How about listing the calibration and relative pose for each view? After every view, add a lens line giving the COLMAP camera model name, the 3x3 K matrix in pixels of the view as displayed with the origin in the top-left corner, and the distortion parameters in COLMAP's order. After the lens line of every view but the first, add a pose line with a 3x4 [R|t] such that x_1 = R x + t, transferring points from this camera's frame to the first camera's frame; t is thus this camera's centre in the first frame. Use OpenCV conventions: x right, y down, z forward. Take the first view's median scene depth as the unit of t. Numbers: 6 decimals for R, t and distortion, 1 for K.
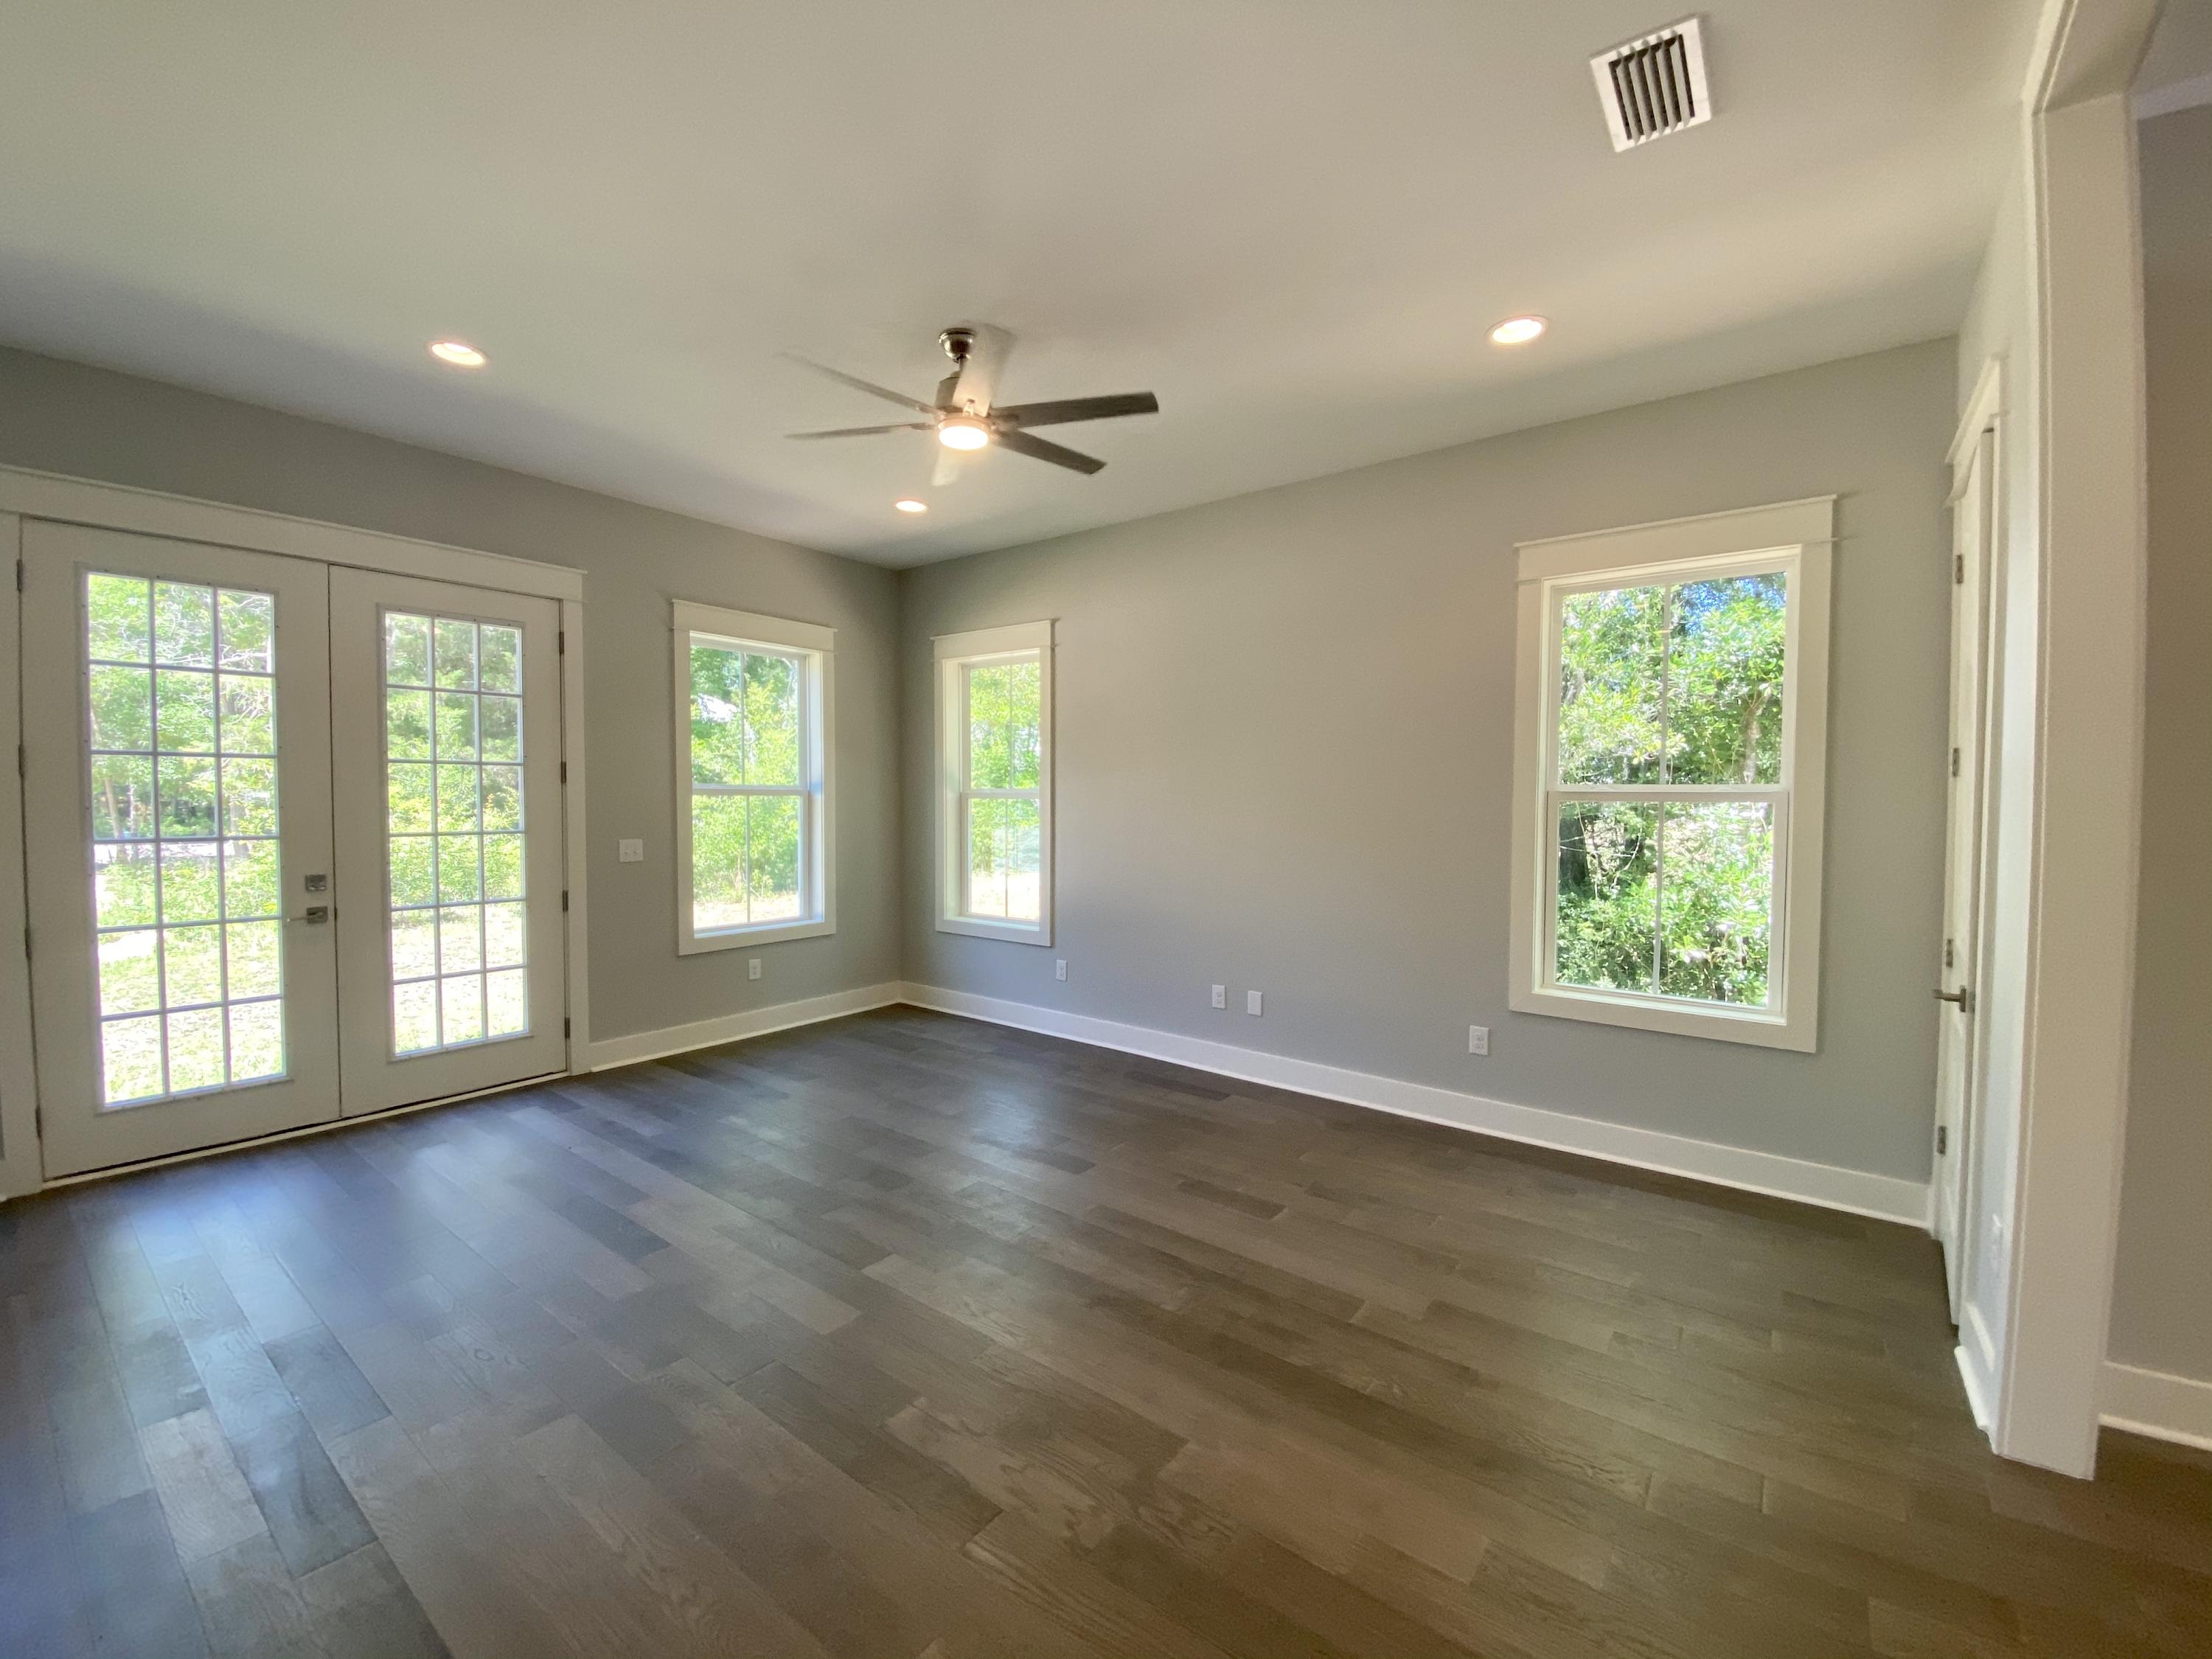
lens RADIAL K [[907.9, 0, 1099.4], [0, 907.9, 827.5], [0, 0, 1]] dist [0.006431, -0.004278]
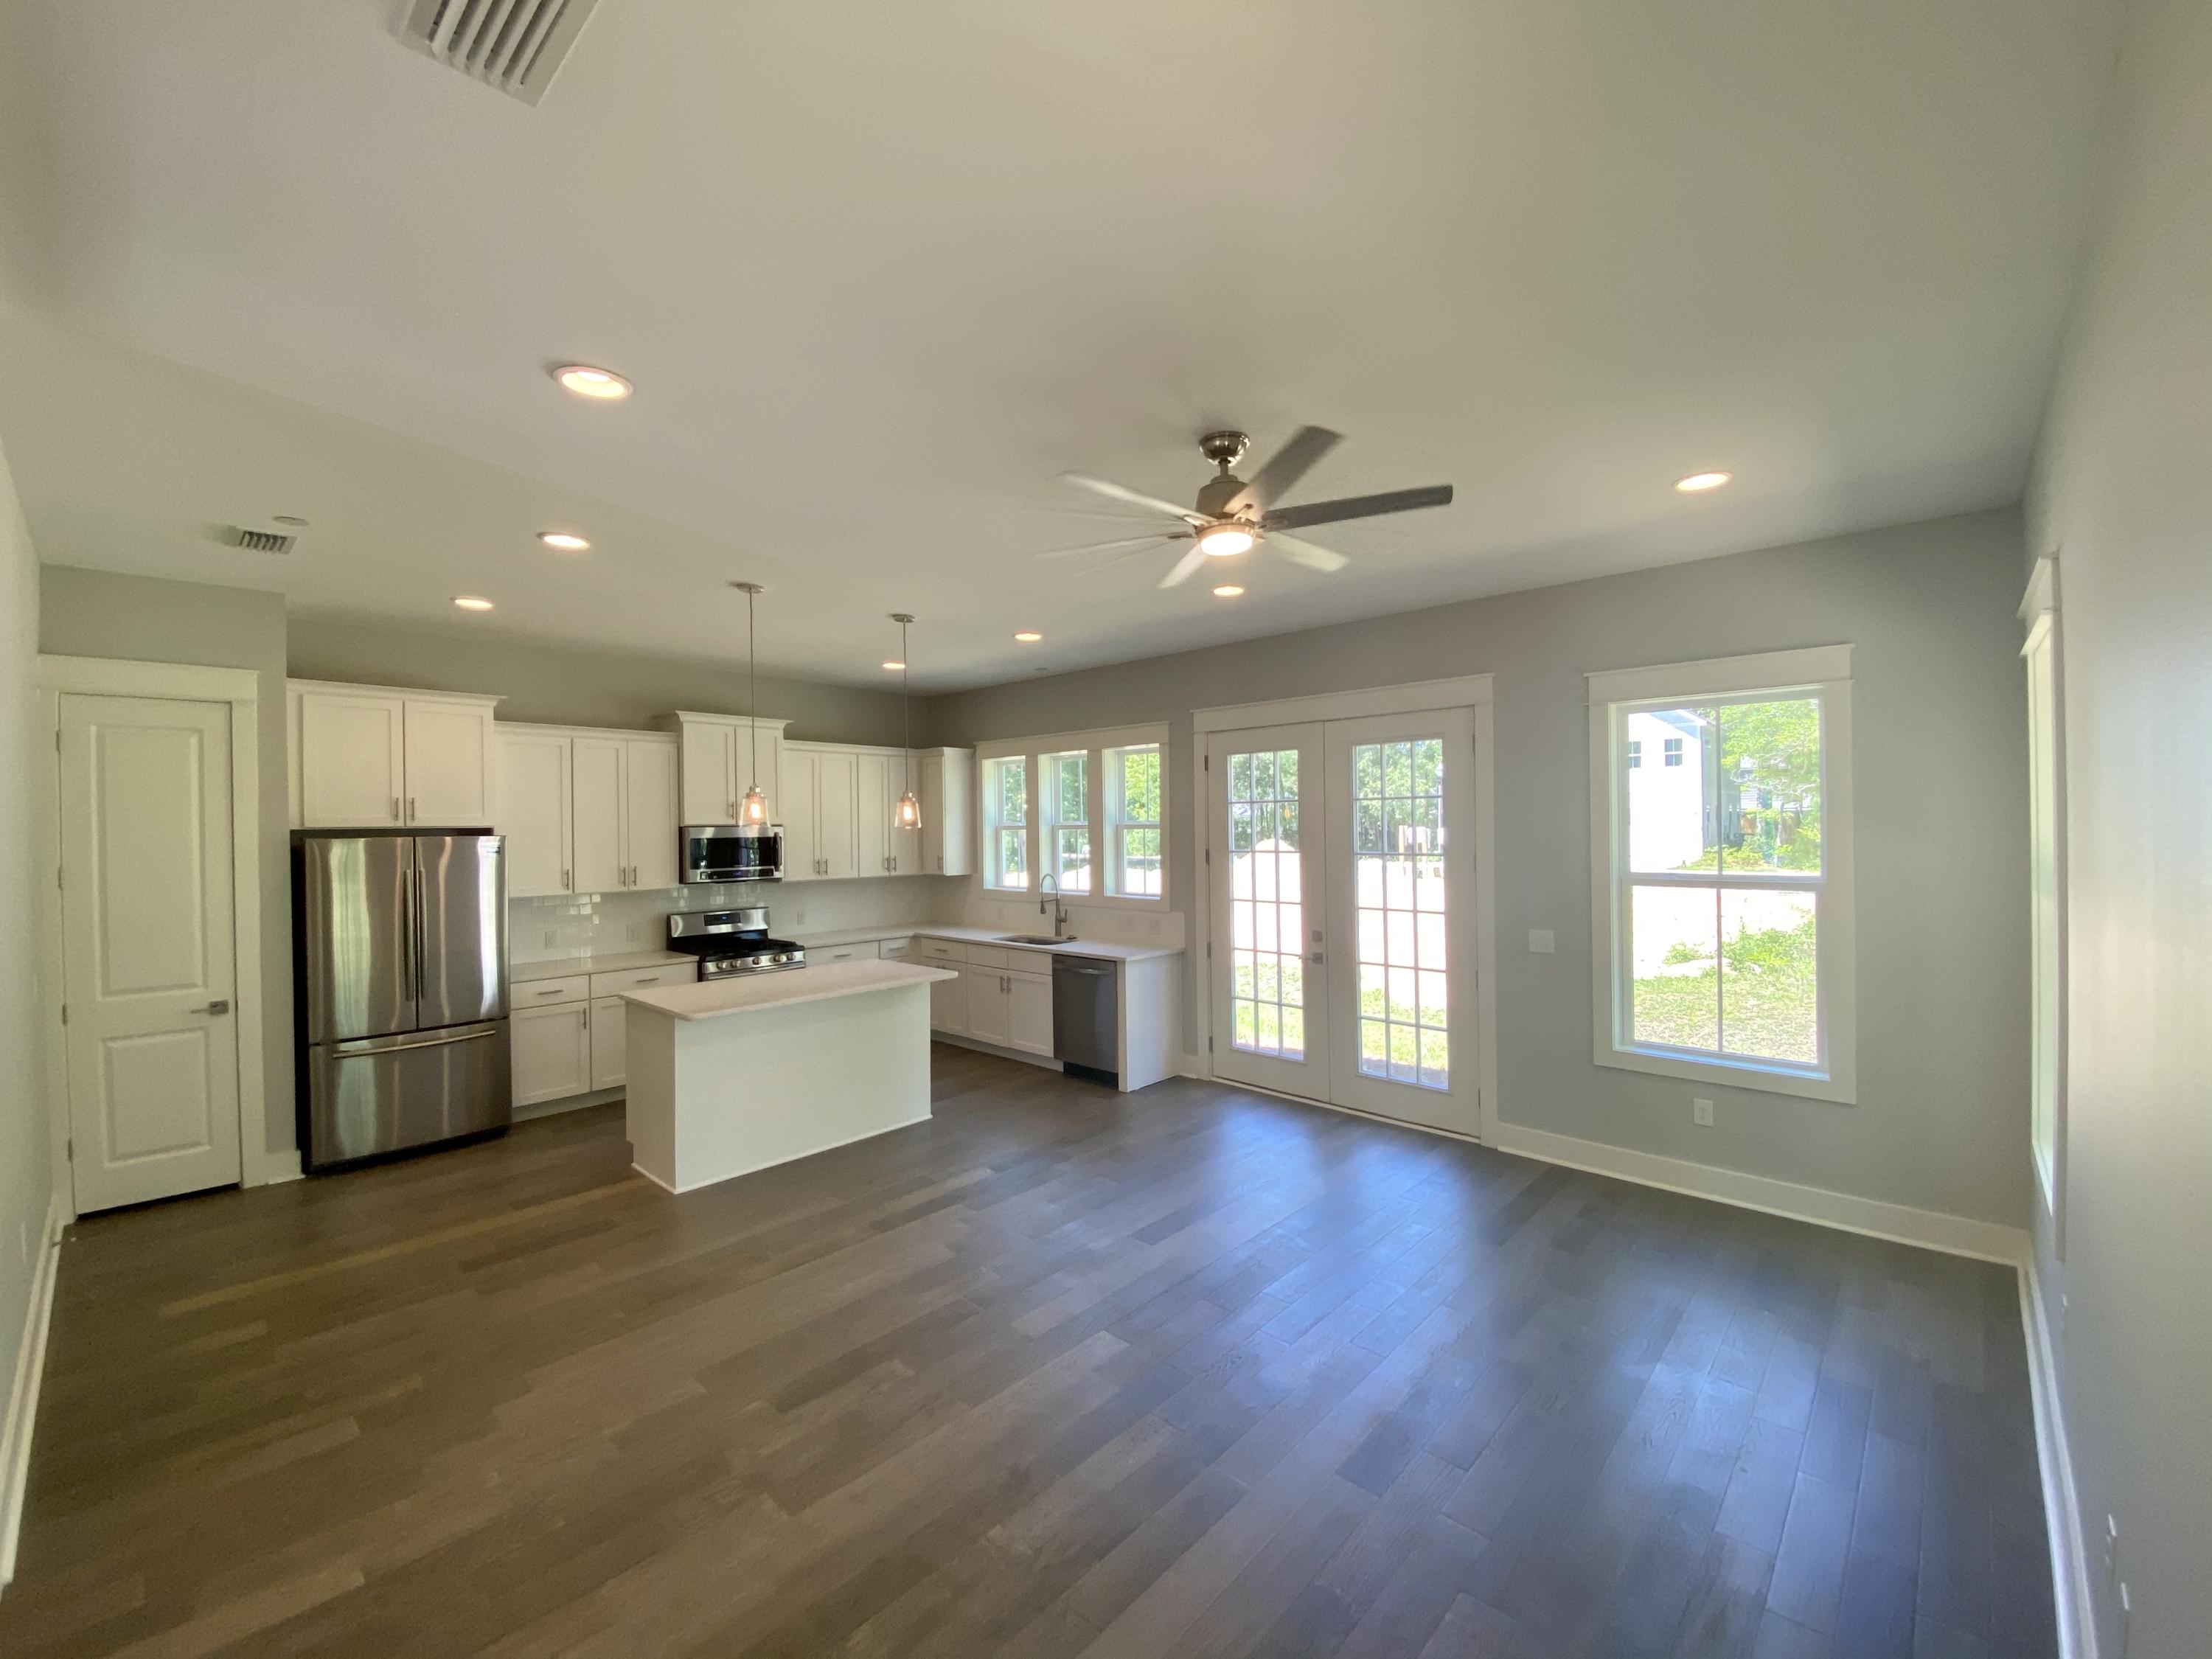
lens RADIAL K [[907.9, 0, 1105.0], [0, 907.9, 818.3], [0, 0, 1]] dist [0.006431, -0.004278]
pose [[-0.100925, -0.012499, -0.994815, 0.629546], [-0.023945, 0.999662, -0.010131, -0.105759], [0.994606, 0.022799, -0.101190, 0.776132]]
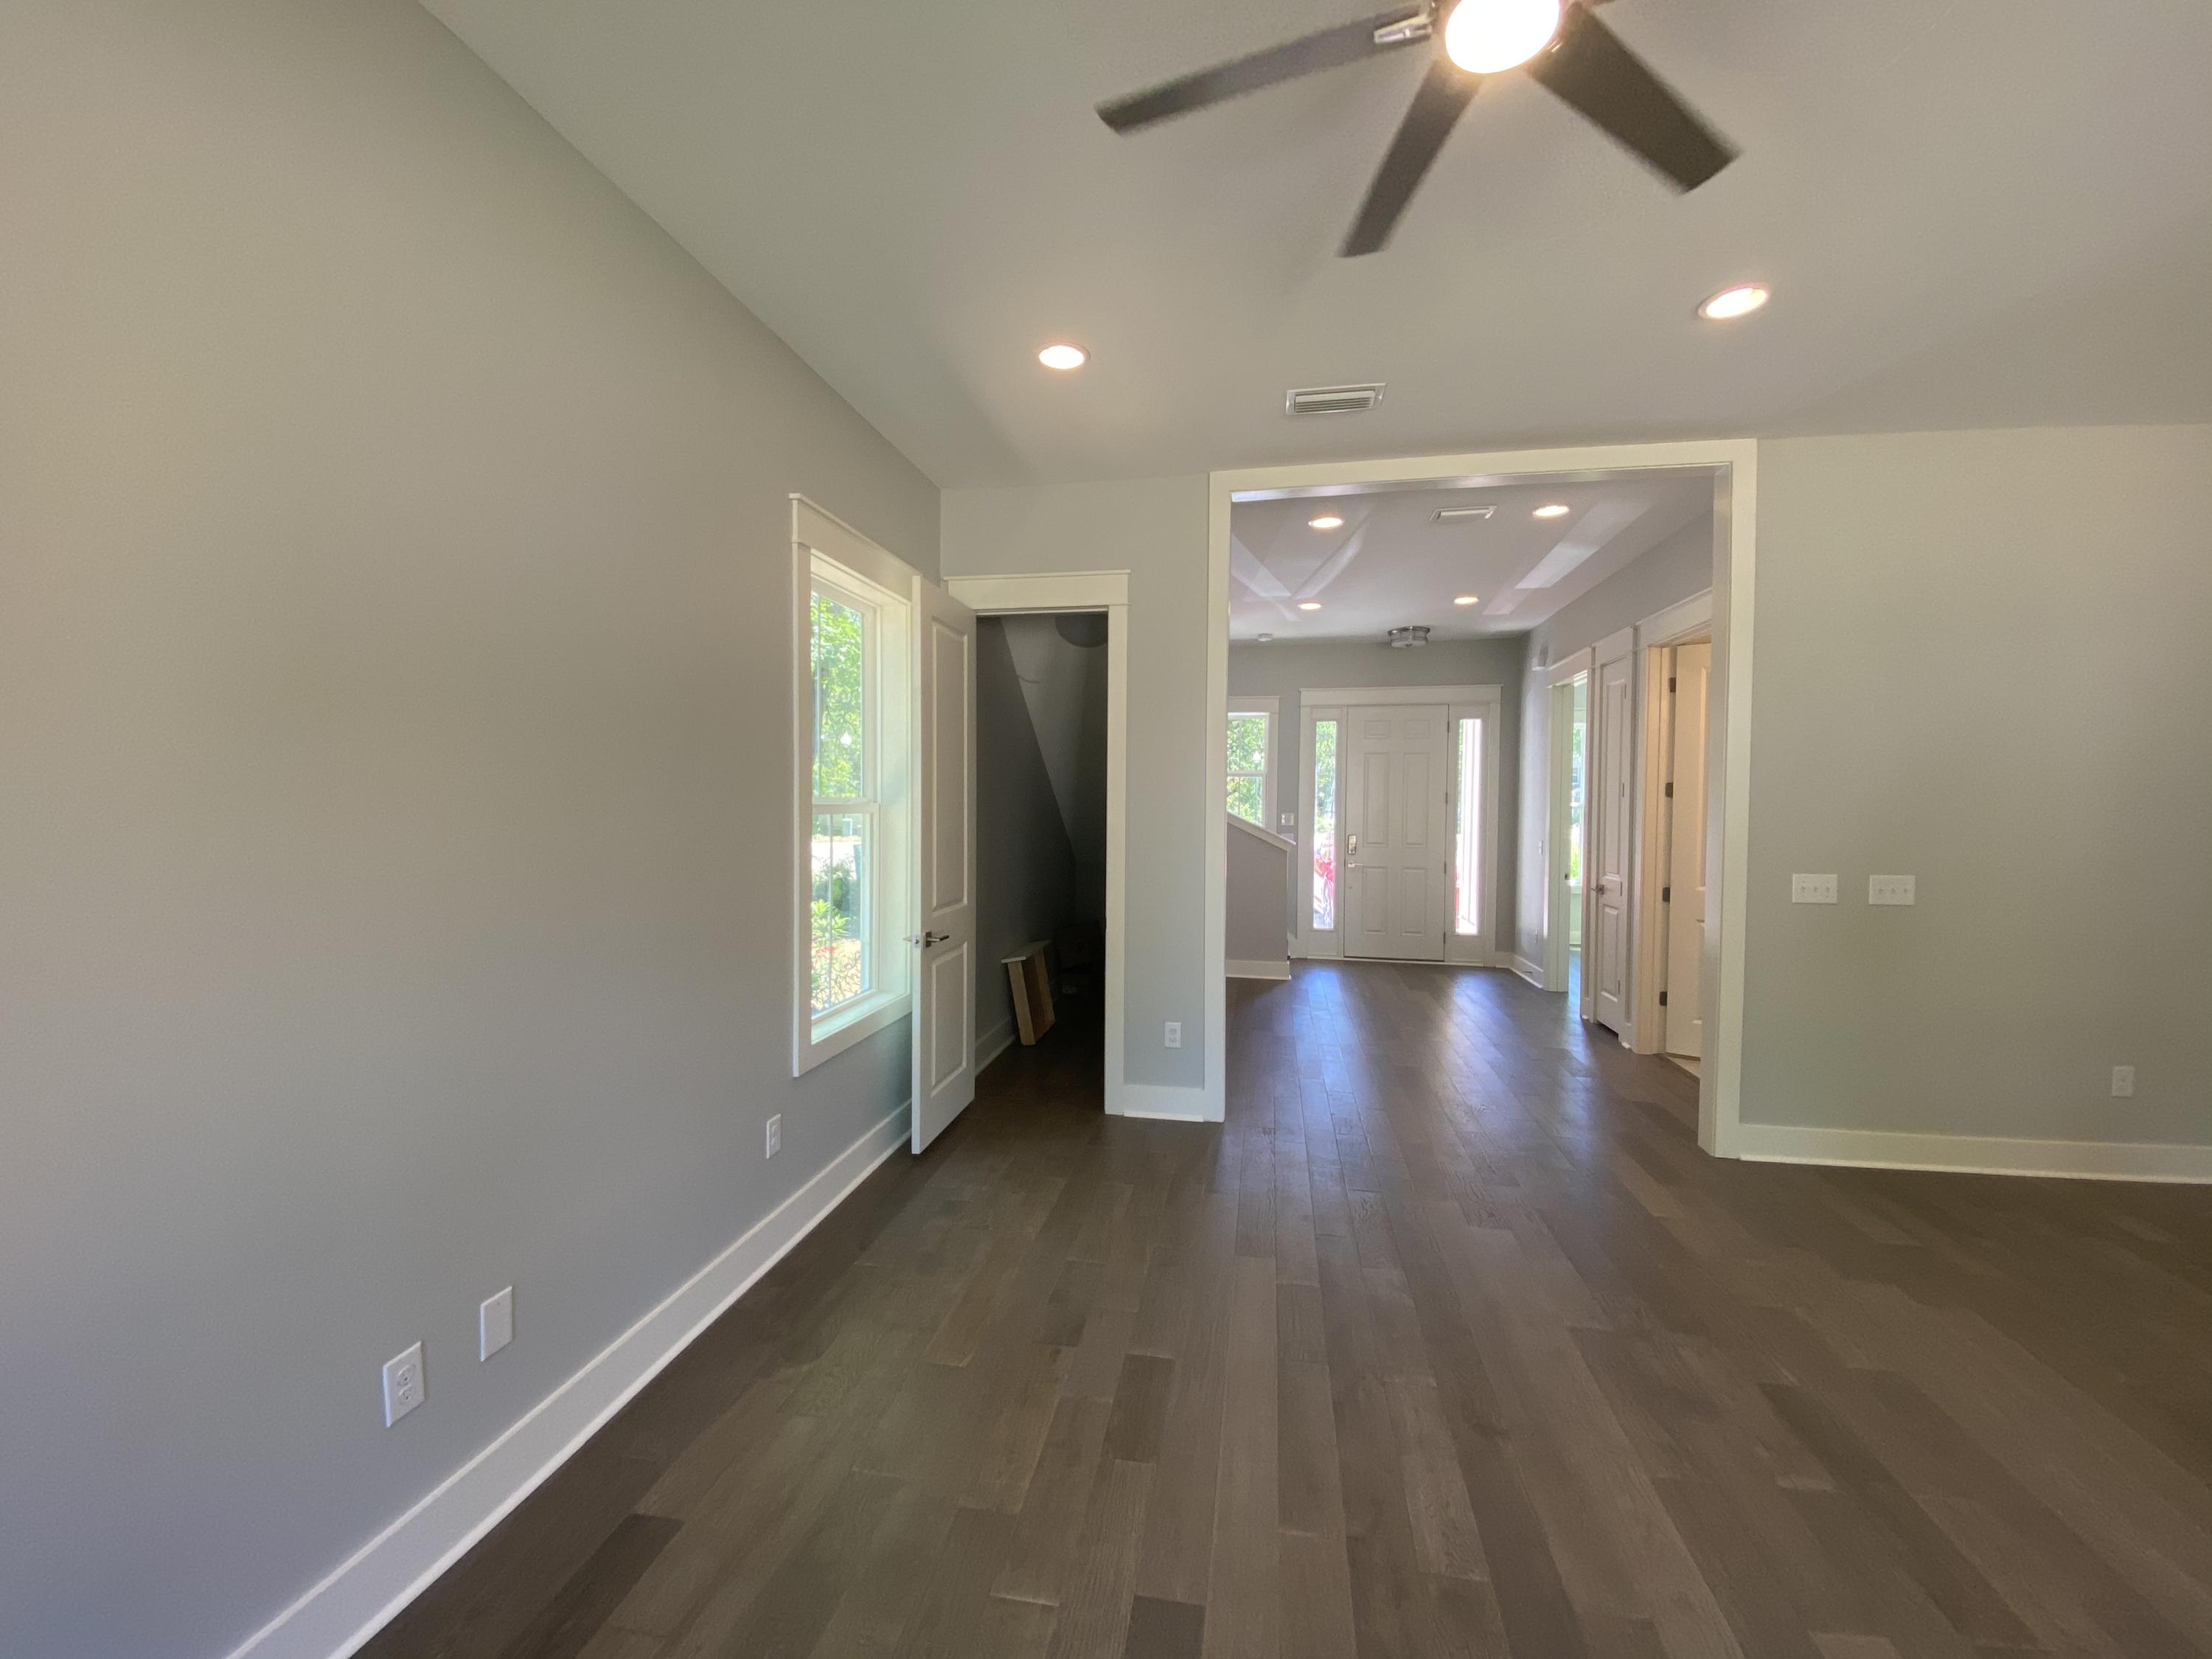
lens RADIAL K [[935.4, 0, 1099.8], [0, 935.4, 818.4], [0, 0, 1]] dist [0.006087, -0.001372]
pose [[-0.462096, -0.030396, 0.886309, -0.387314], [0.021035, 0.998756, 0.045219, -0.057118], [-0.886580, 0.039538, -0.460882, 1.122744]]
